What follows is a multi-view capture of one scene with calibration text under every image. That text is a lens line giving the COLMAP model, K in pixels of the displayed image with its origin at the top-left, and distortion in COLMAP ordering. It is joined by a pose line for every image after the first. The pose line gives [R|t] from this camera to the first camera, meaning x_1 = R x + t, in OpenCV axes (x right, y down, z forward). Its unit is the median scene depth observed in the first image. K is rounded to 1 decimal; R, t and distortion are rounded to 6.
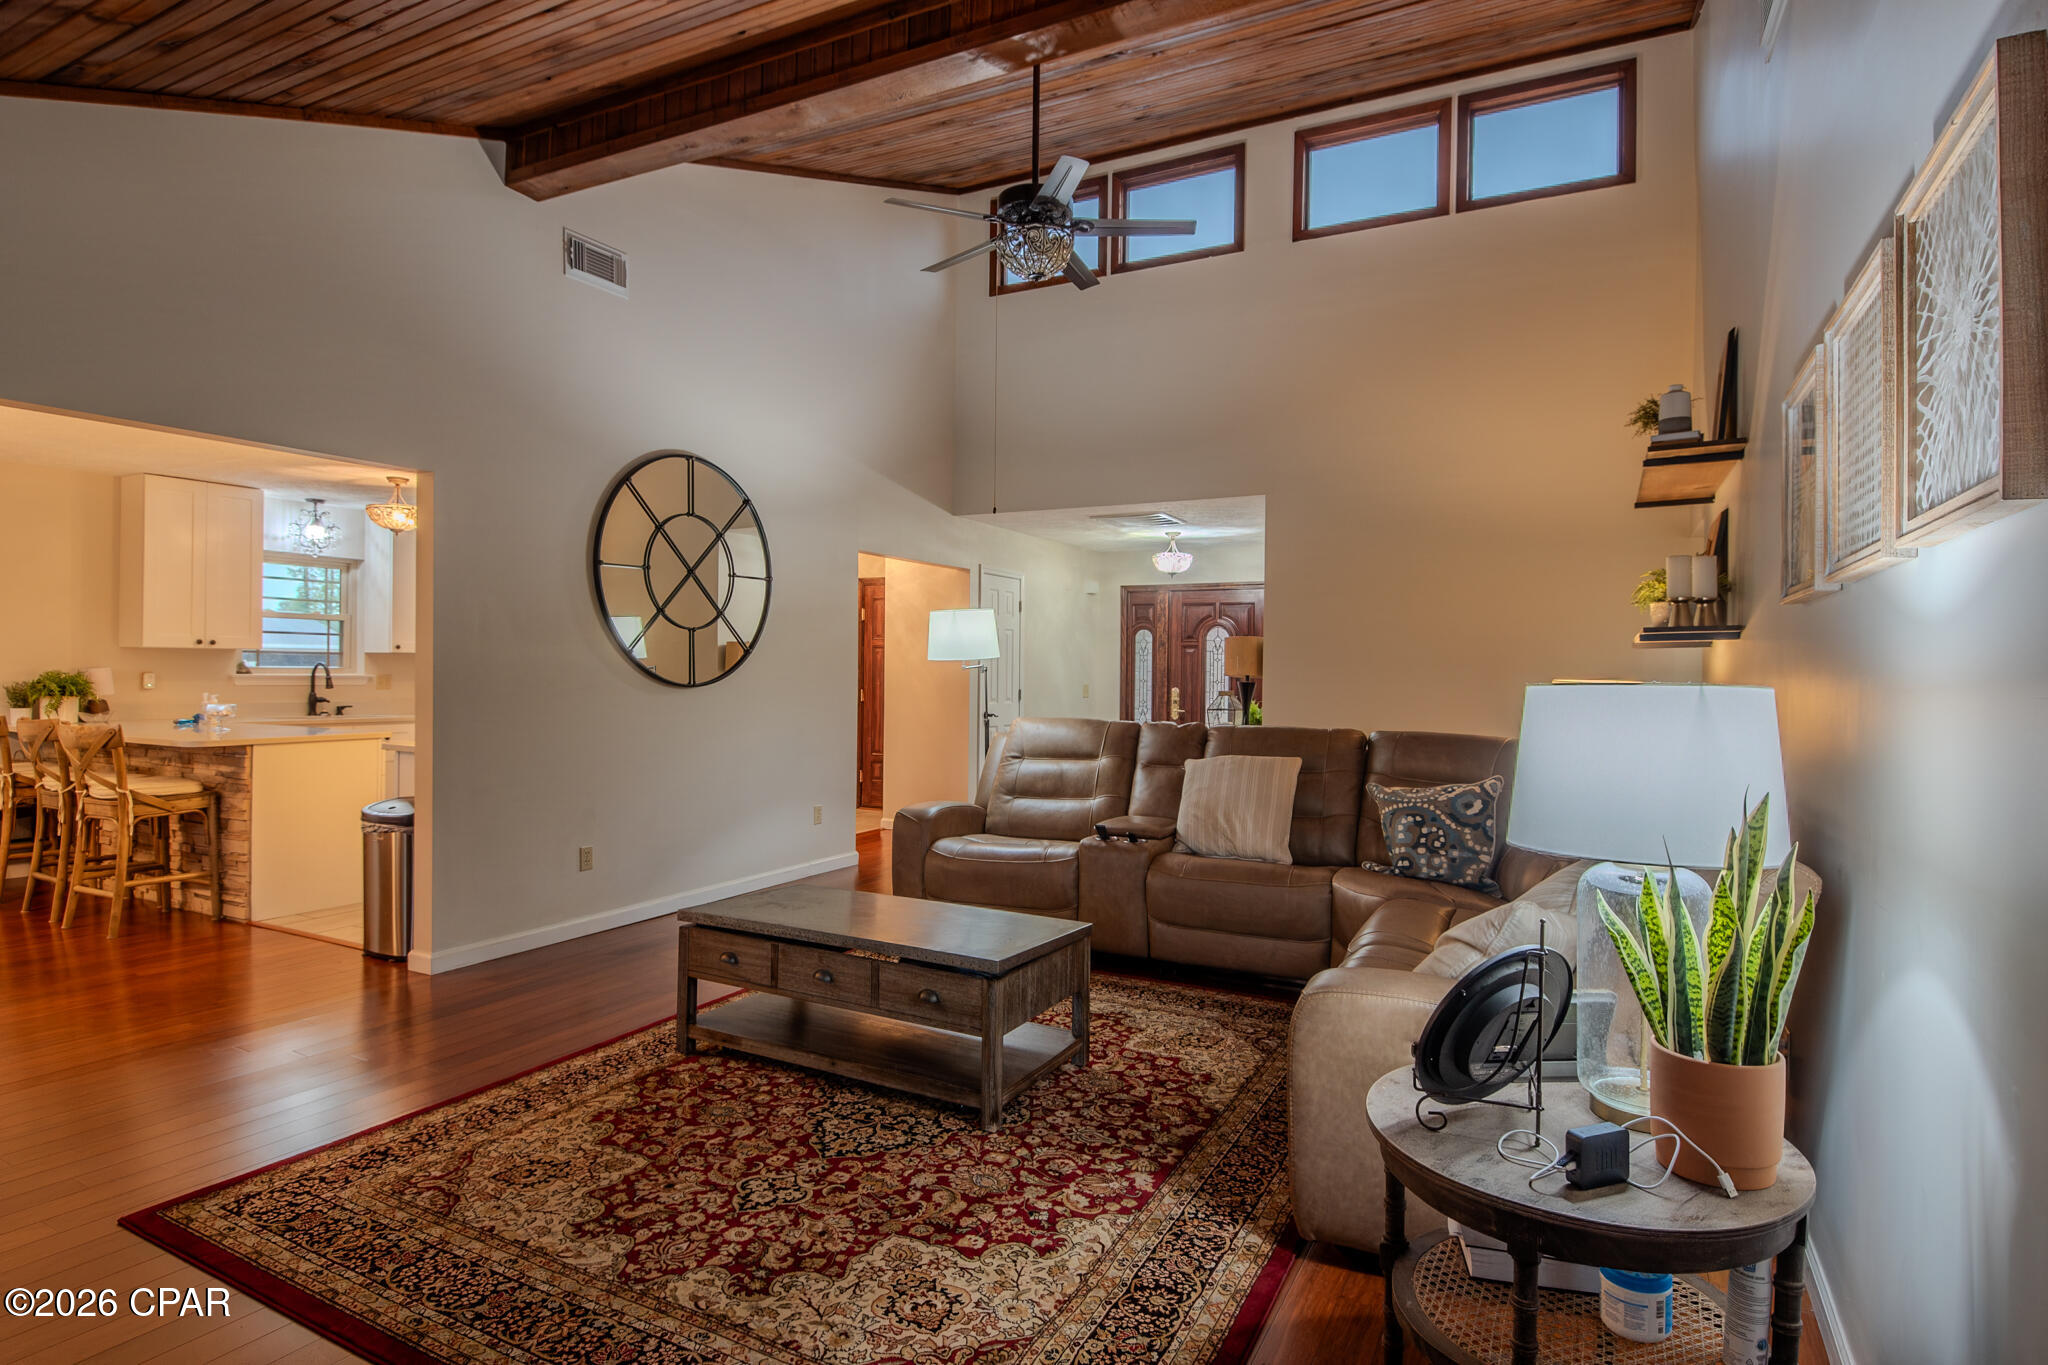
lens RADIAL K [[1061.9, 0, 1026.1], [0, 1061.9, 677.8], [0, 0, 1]] dist [0.049384, -0.053895]
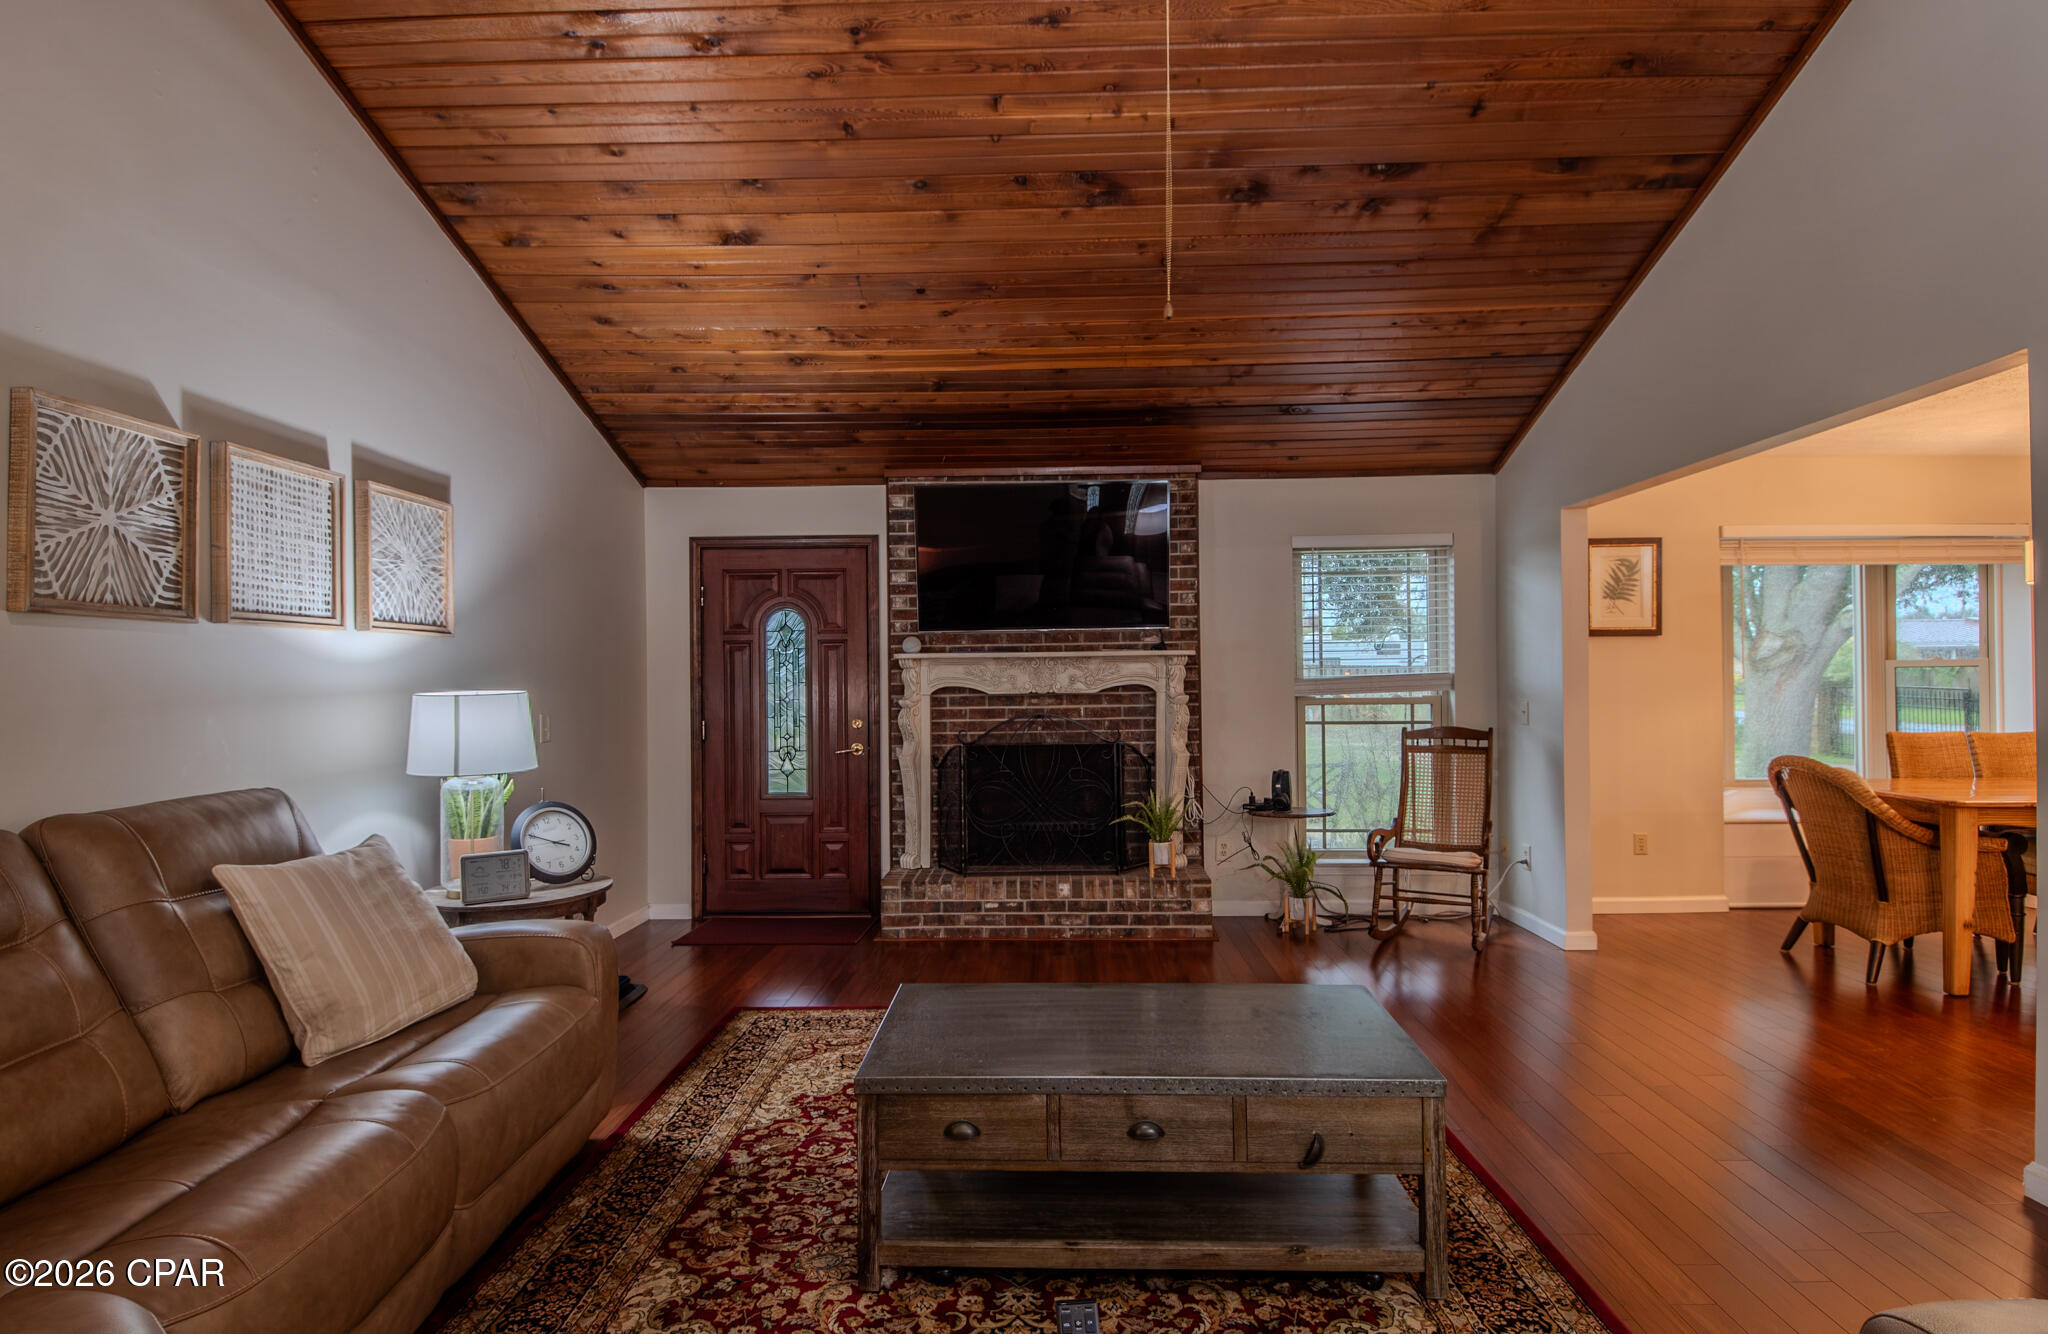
lens RADIAL K [[1063.5, 0, 1024.0], [0, 1063.5, 667.0], [0, 0, 1]] dist [0.026005, -0.001125]
pose [[-0.897208, -0.006123, -0.441565, 0.230940], [-0.000424, 0.999915, -0.013003, -0.007298], [0.441608, -0.011479, -0.897135, 1.460167]]
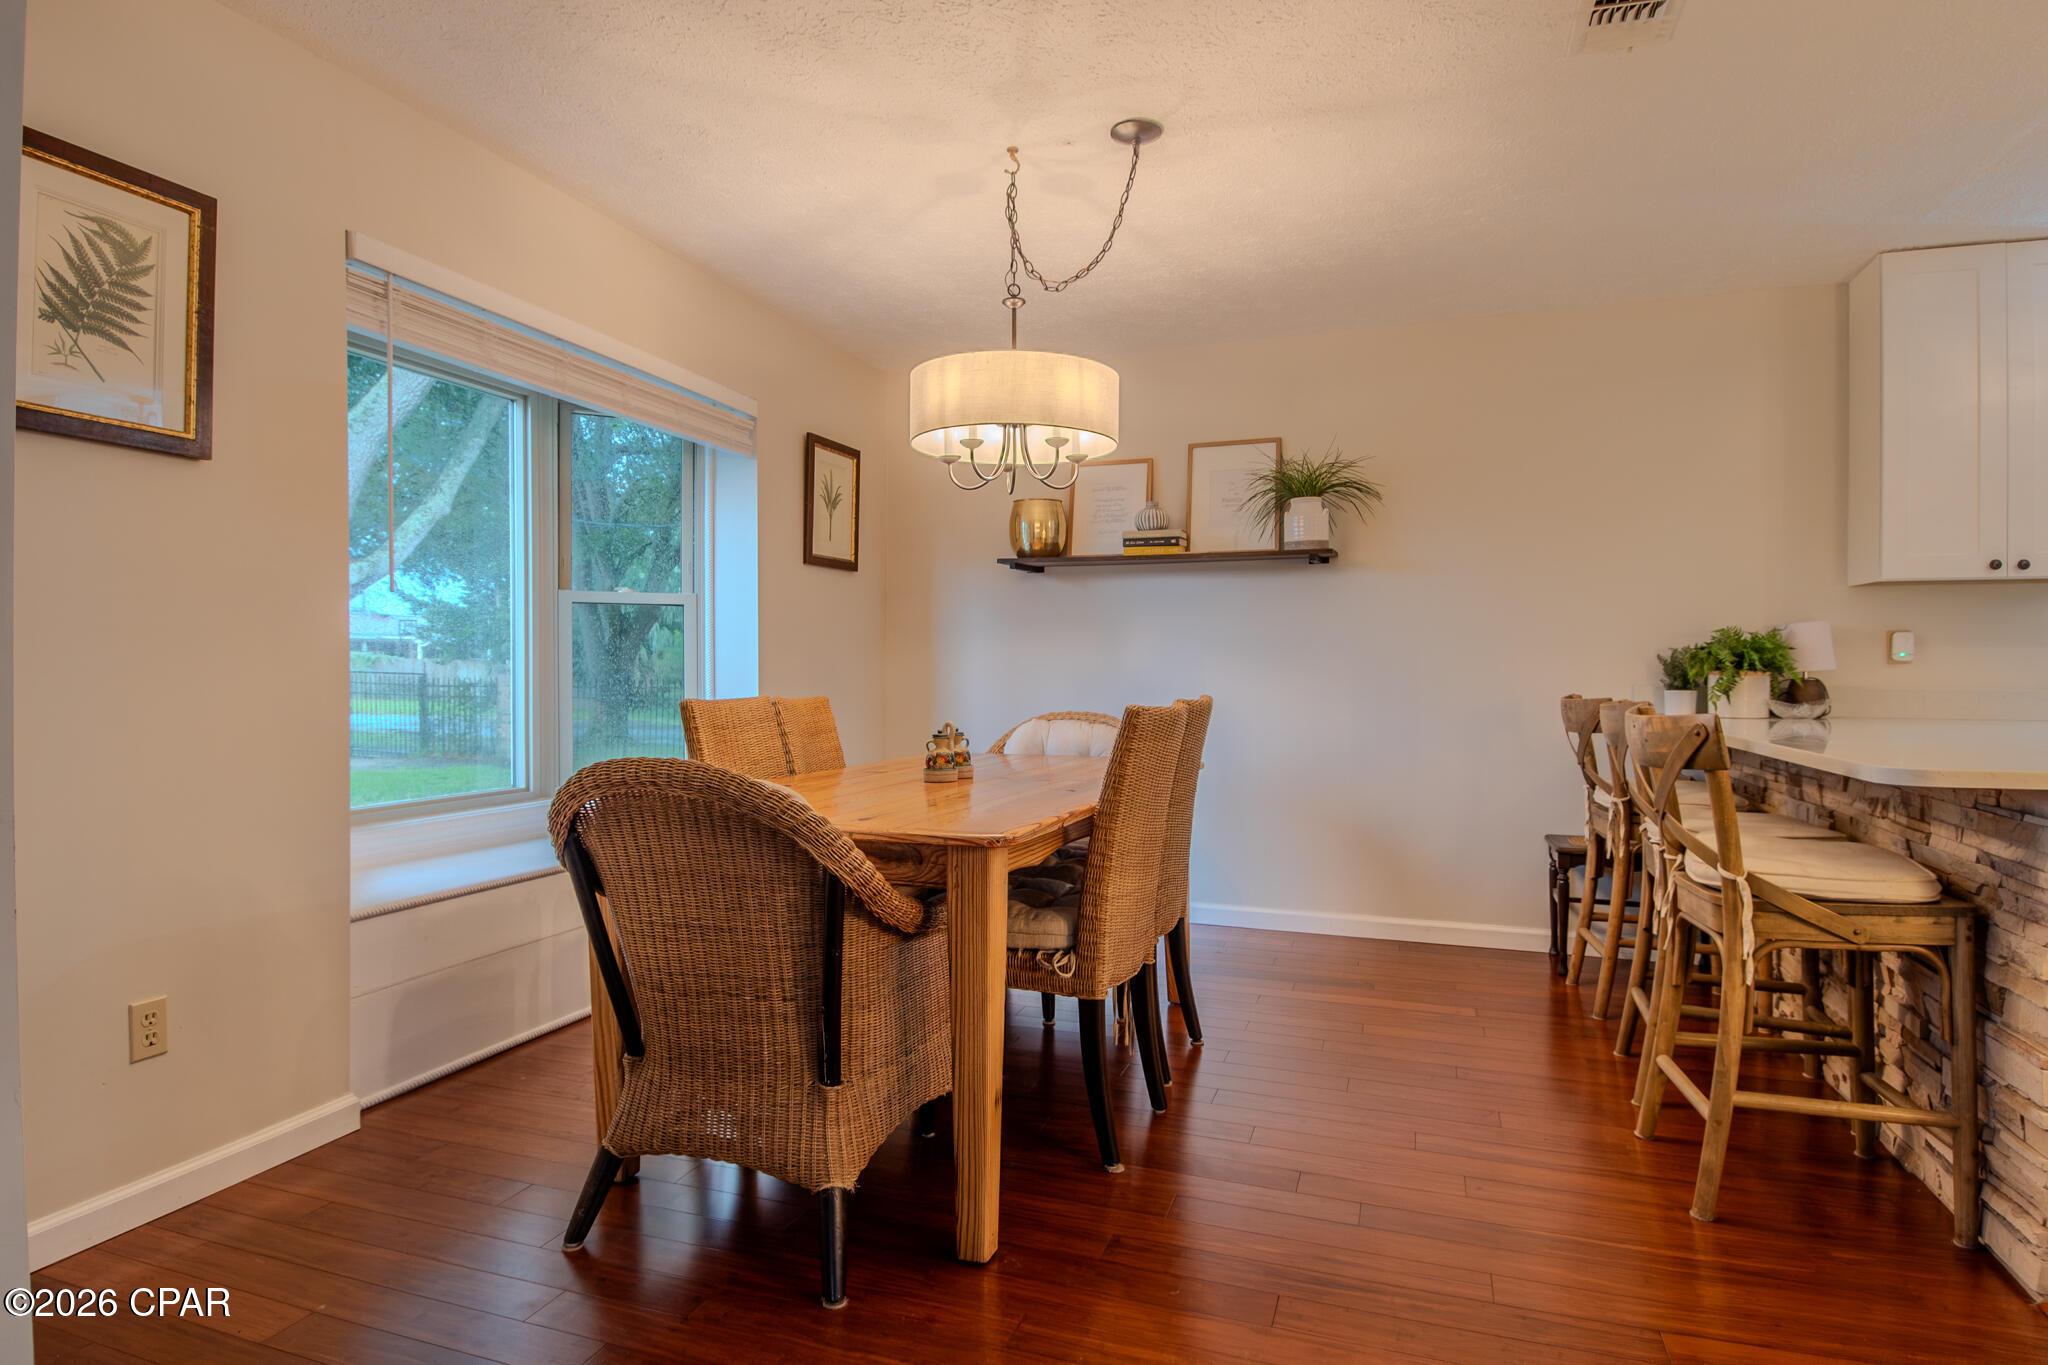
lens RADIAL K [[1111.6, 0, 1028.0], [0, 1111.6, 678.4], [0, 0, 1]] dist [0.042047, -0.046253]
pose [[0.150966, -0.002086, -0.988537, -0.576489], [-0.005884, 0.999978, -0.003008, 0.040506], [0.988521, 0.006270, 0.150950, 0.844427]]
